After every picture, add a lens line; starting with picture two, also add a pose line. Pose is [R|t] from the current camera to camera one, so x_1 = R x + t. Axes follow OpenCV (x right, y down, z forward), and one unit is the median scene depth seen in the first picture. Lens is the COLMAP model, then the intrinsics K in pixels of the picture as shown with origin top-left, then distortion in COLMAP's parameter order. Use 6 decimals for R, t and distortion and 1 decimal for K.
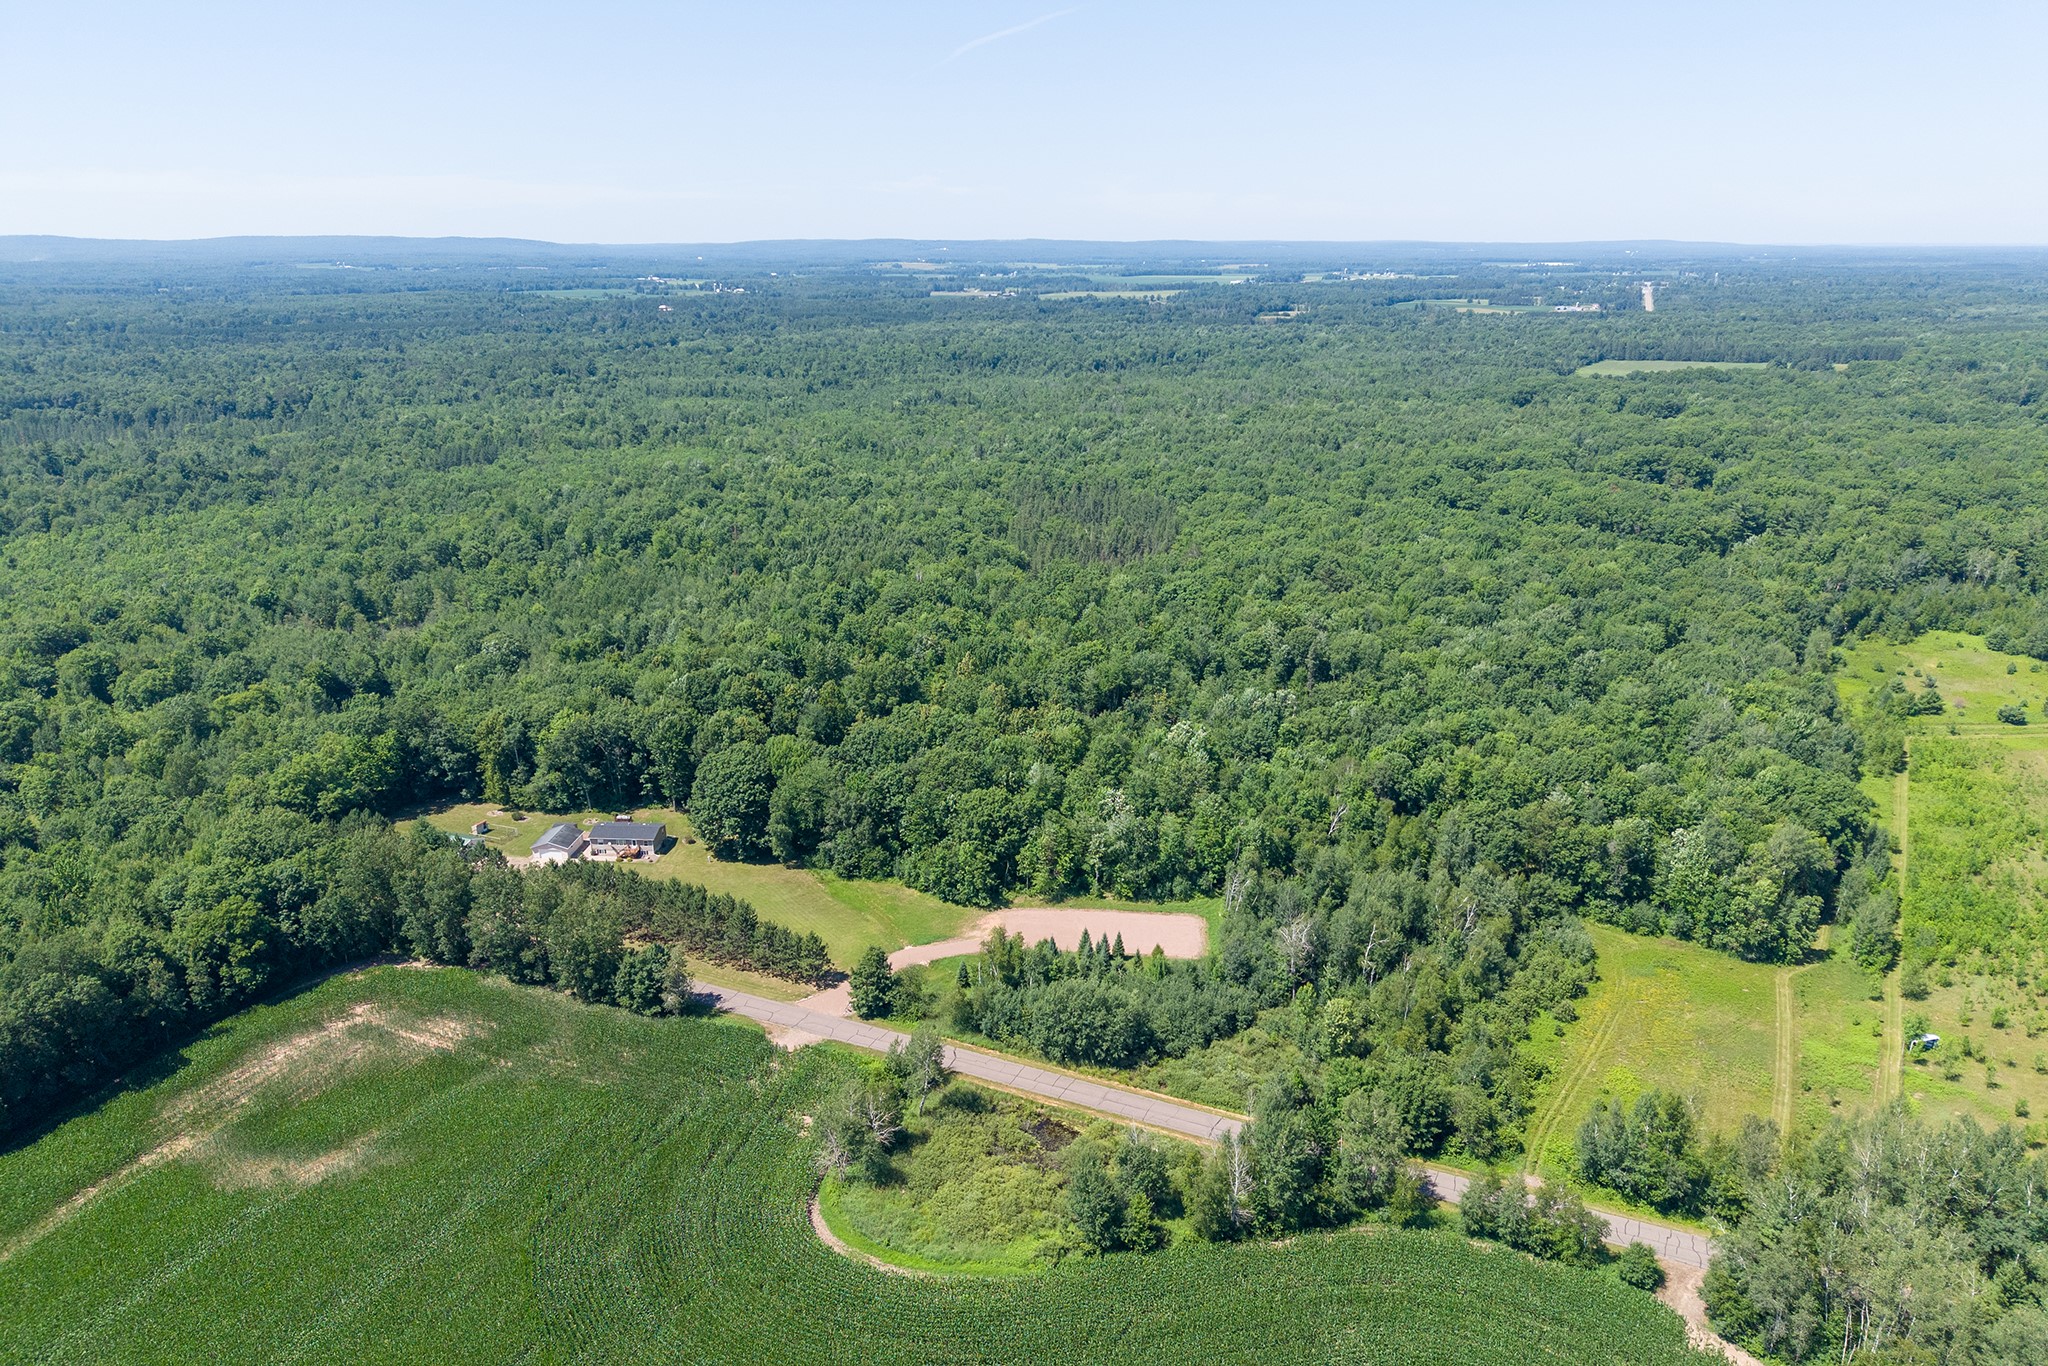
lens RADIAL K [[1433.2, 0, 1024.0], [0, 1433.2, 683.0], [0, 0, 1]] dist [0.012521, -0.002827]
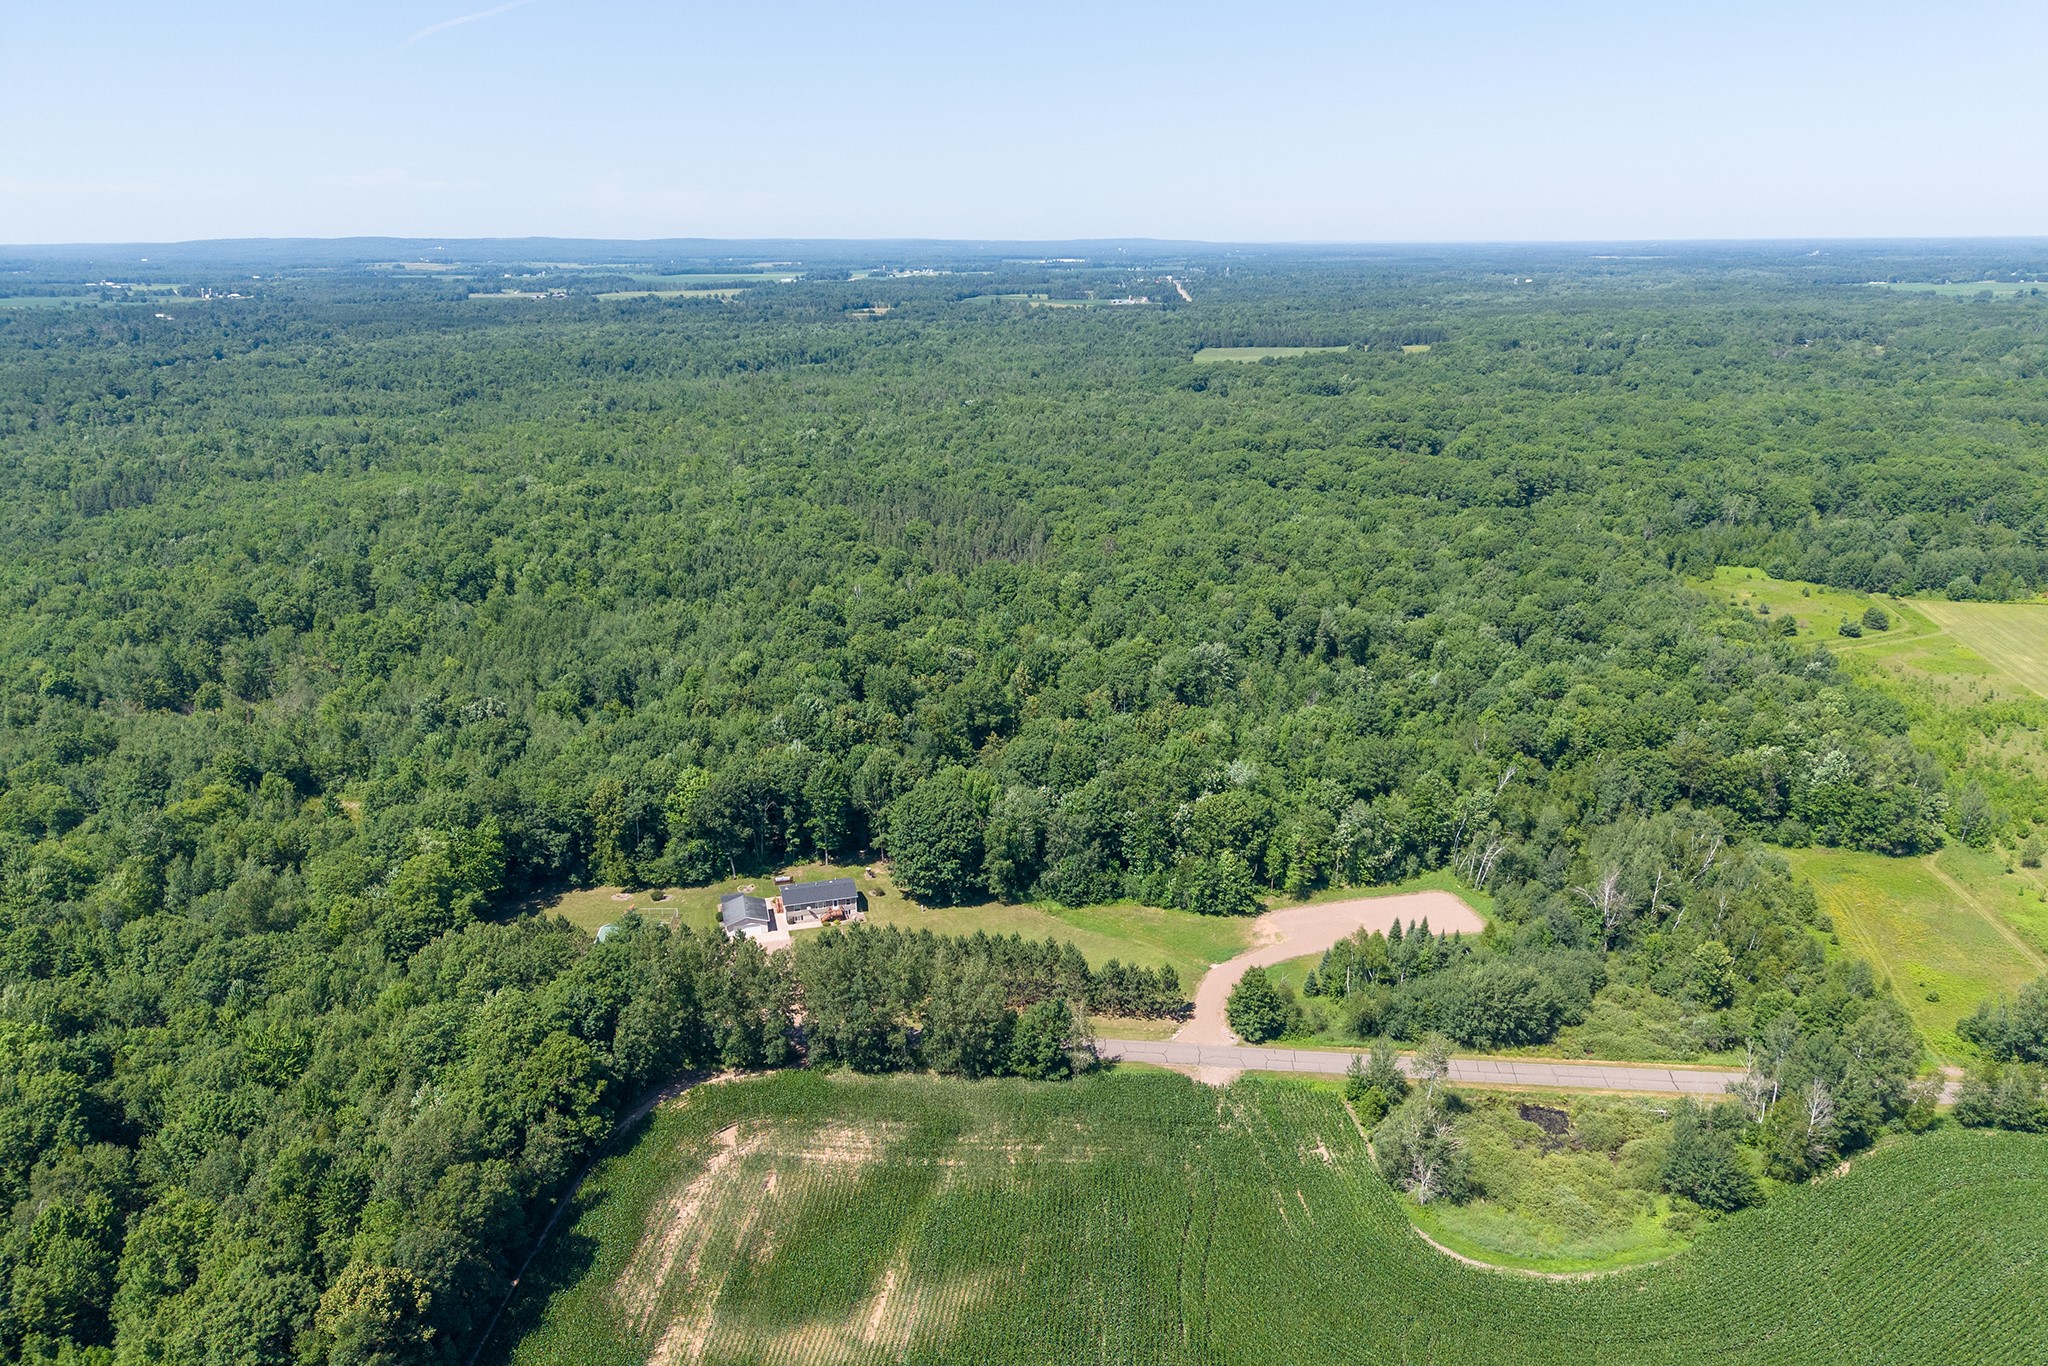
lens RADIAL K [[1424.7, 0, 1003.9], [0, 1424.7, 676.2], [0, 0, 1]] dist [0.022944, -0.026424]
pose [[0.943384, -0.099783, 0.316338, -0.444916], [0.100414, 0.994842, 0.014347, -0.033669], [-0.316138, 0.018230, 0.948538, 0.113313]]
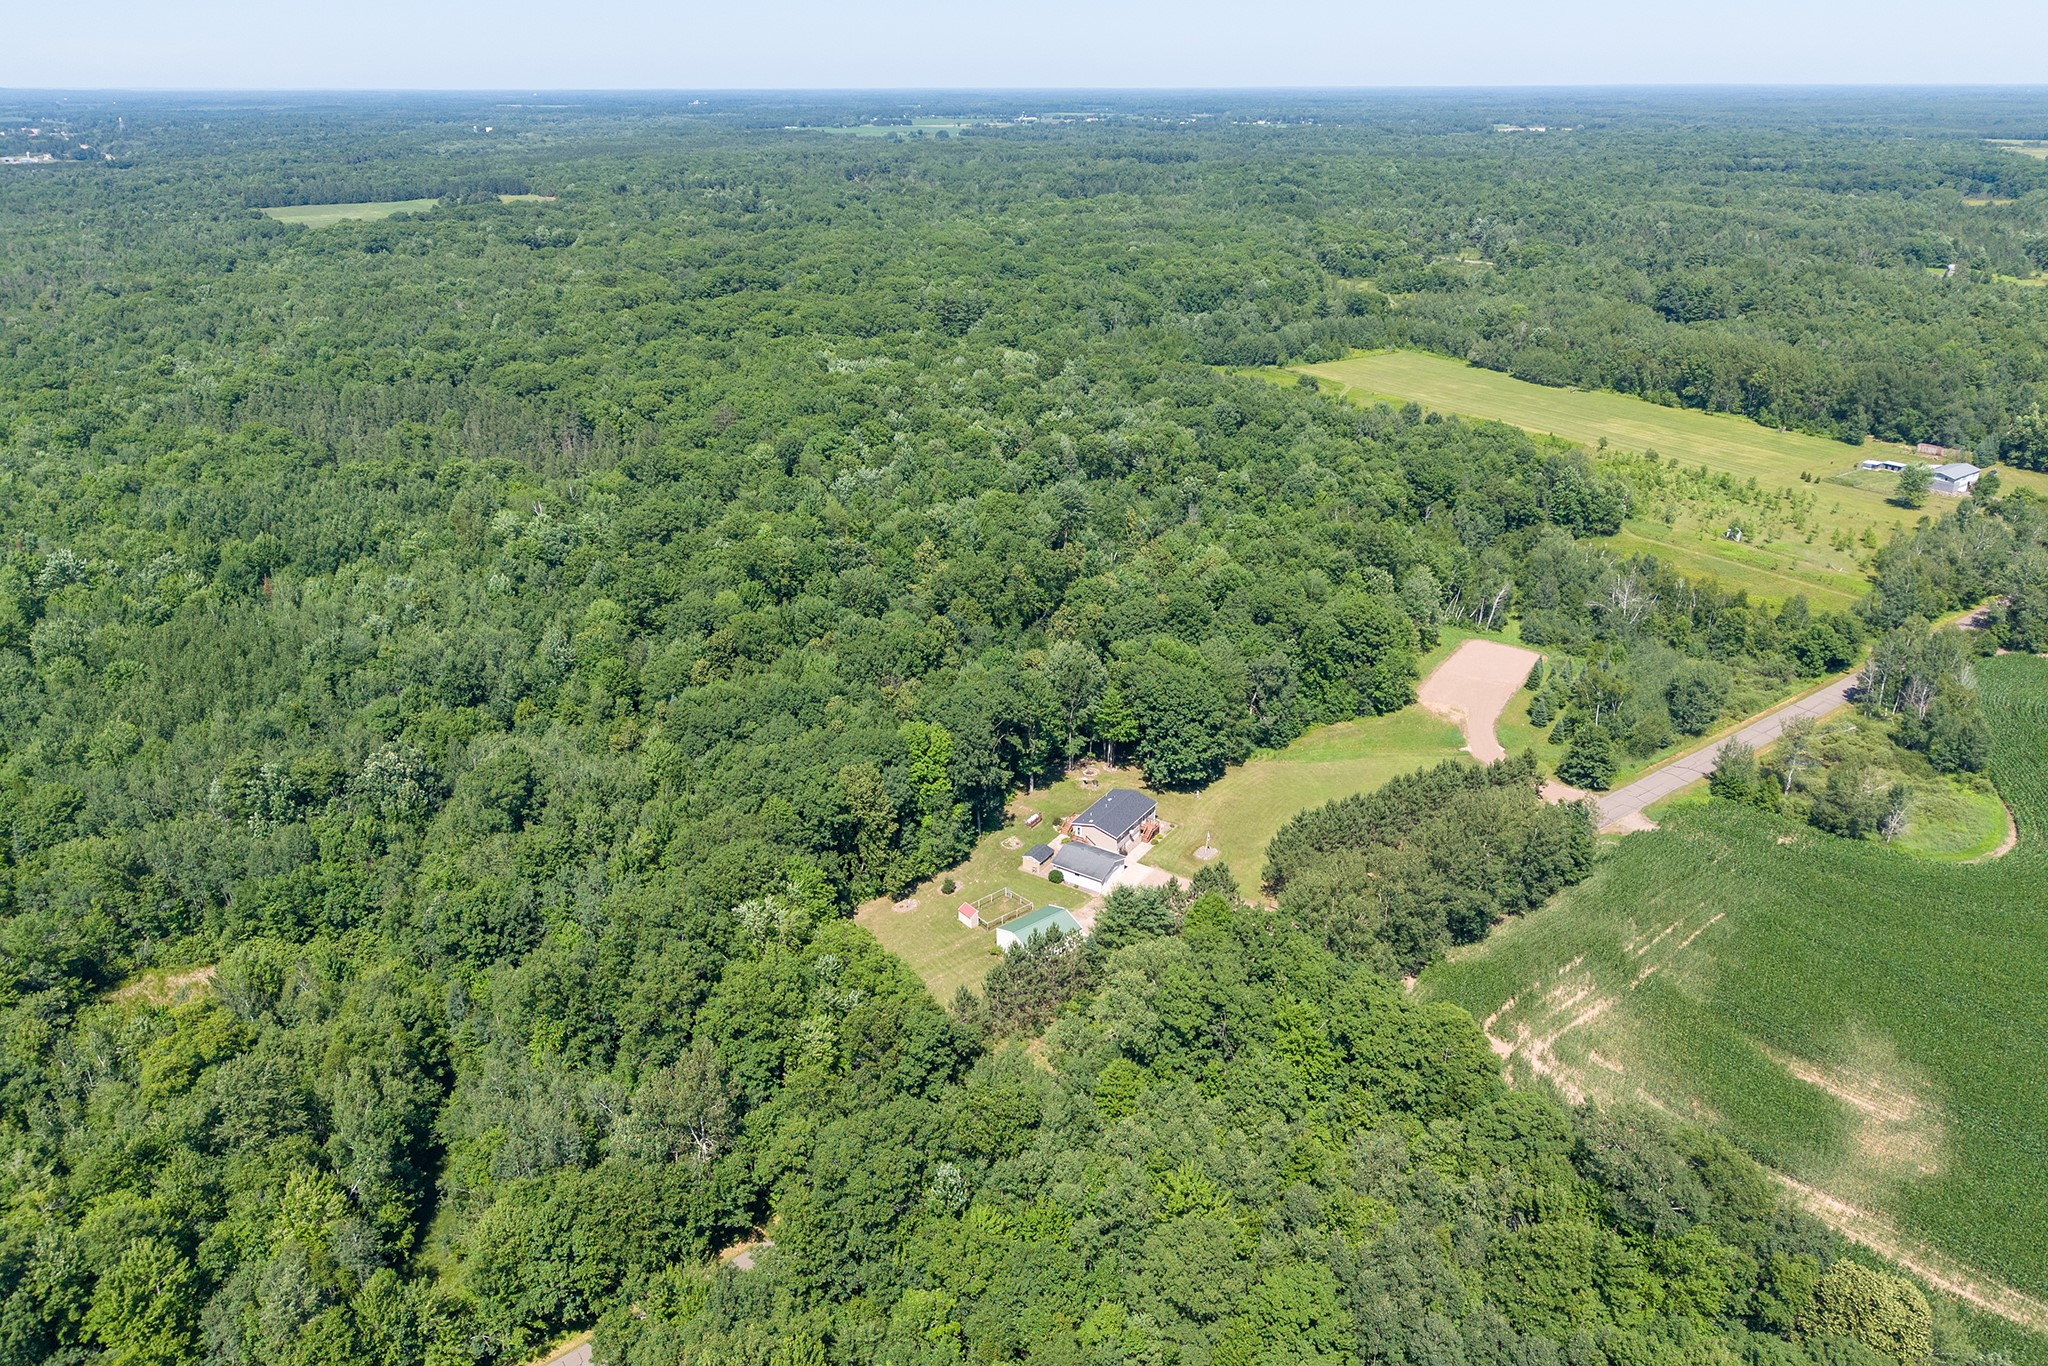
lens RADIAL K [[1424.7, 0, 1003.9], [0, 1424.7, 676.2], [0, 0, 1]] dist [0.022944, -0.026424]
pose [[0.458475, -0.337247, 0.822232, -0.920944], [0.260715, 0.935532, 0.238344, -0.166354], [-0.849605, 0.105094, 0.516843, 0.663792]]
